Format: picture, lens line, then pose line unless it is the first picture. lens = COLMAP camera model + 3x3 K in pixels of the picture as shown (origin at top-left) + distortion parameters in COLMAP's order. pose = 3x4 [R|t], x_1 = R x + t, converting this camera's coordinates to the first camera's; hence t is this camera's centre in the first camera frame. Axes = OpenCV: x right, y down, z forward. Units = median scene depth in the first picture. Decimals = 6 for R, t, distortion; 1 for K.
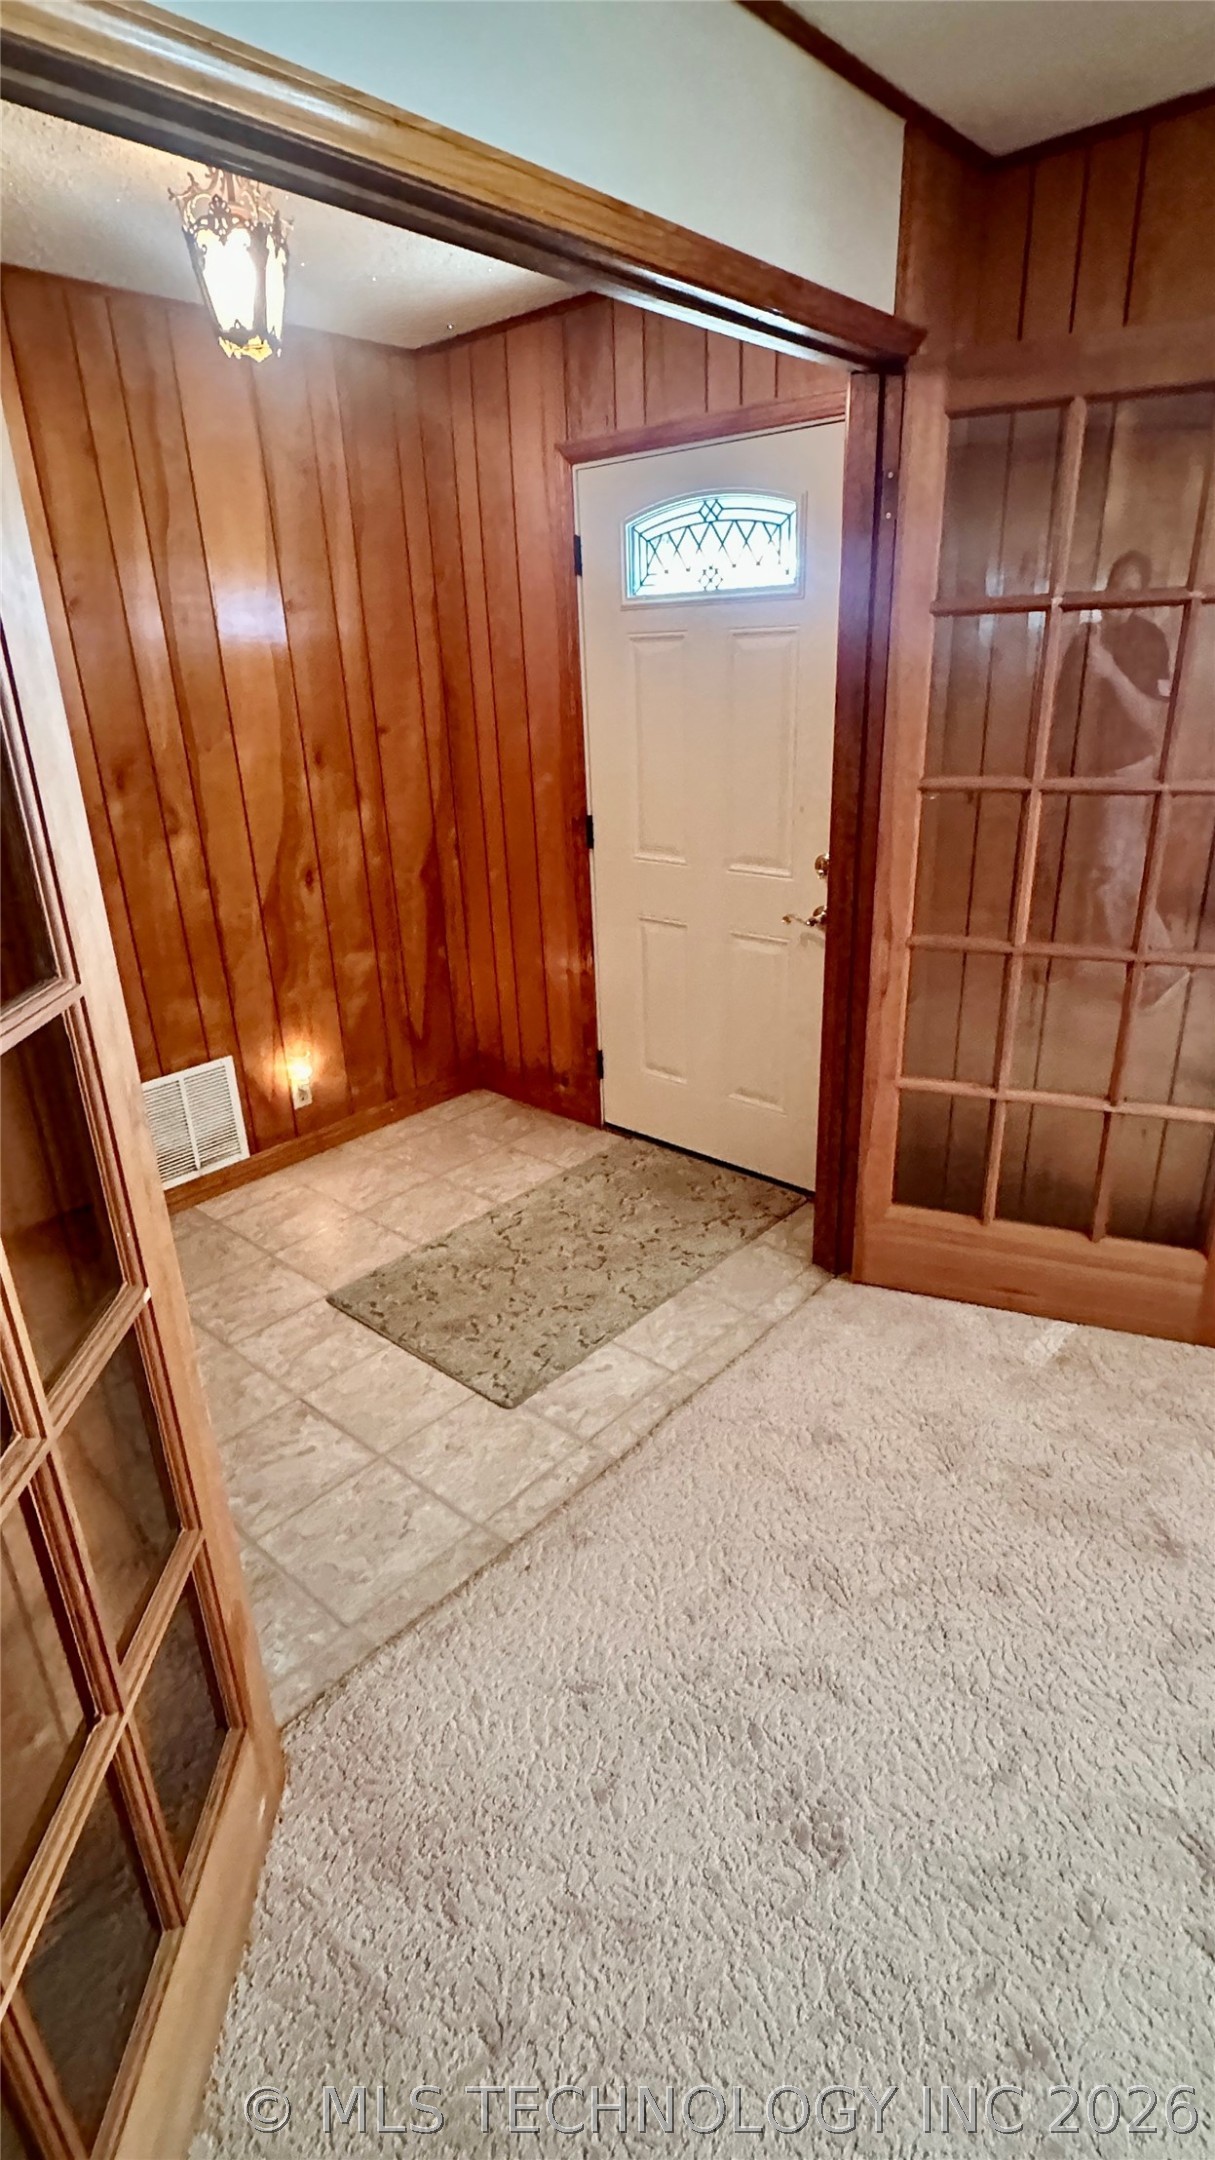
lens RADIAL K [[1053.2, 0, 607.5], [0, 1053.2, 1080.0], [0, 0, 1]] dist [-0.014190, 0.000822]
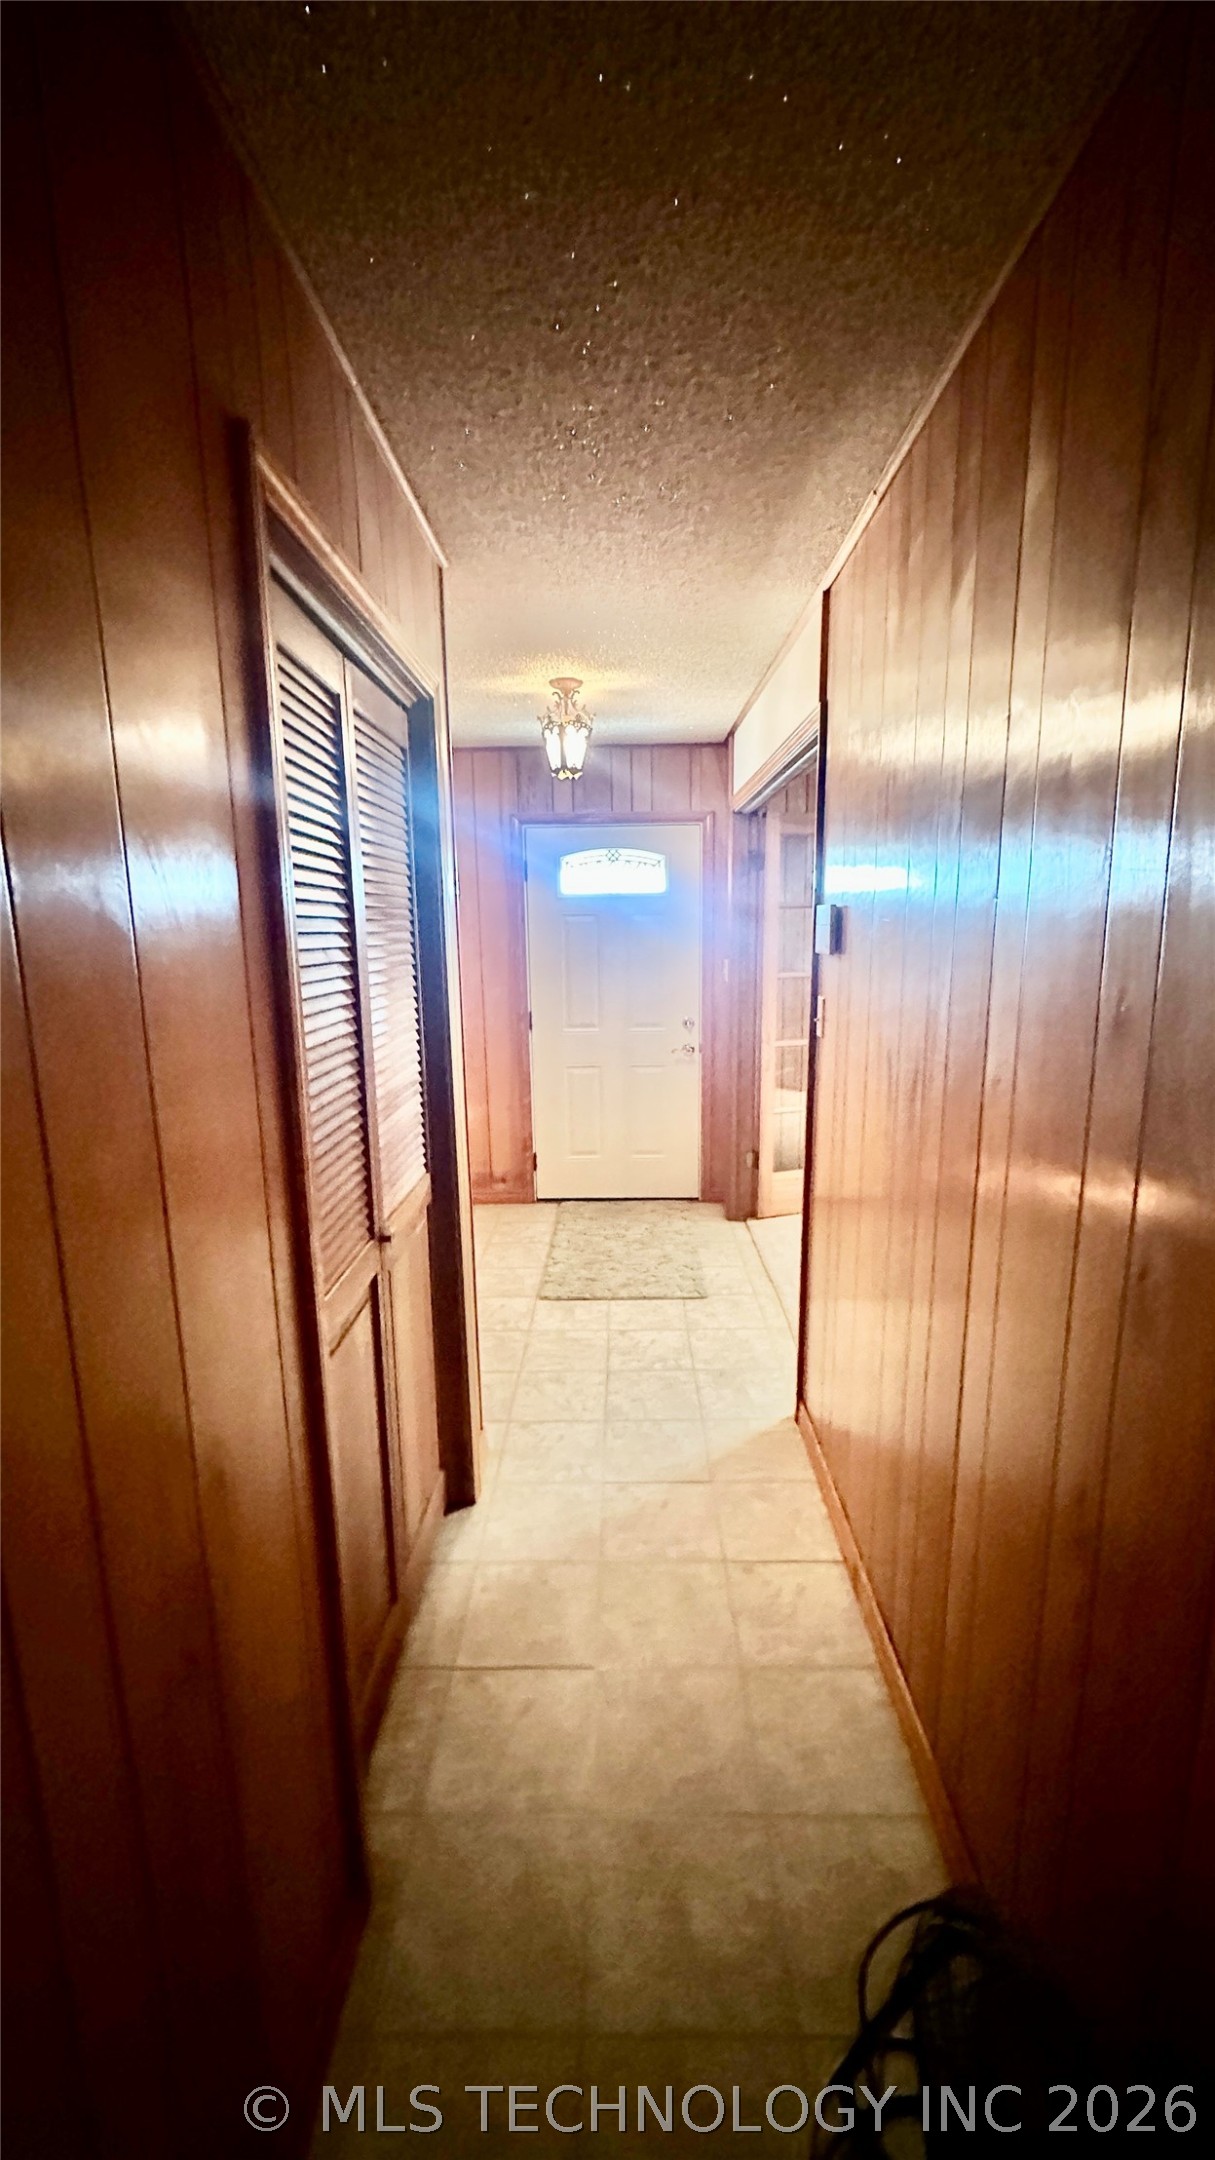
lens RADIAL K [[855.3, 0, 607.5], [0, 855.3, 1080.0], [0, 0, 1]] dist [-0.006208, 0.000250]
pose [[0.763490, -0.100104, 0.638014, -0.916654], [0.231782, 0.964569, -0.126026, 0.068933], [-0.602793, 0.244100, 0.759642, -0.120177]]
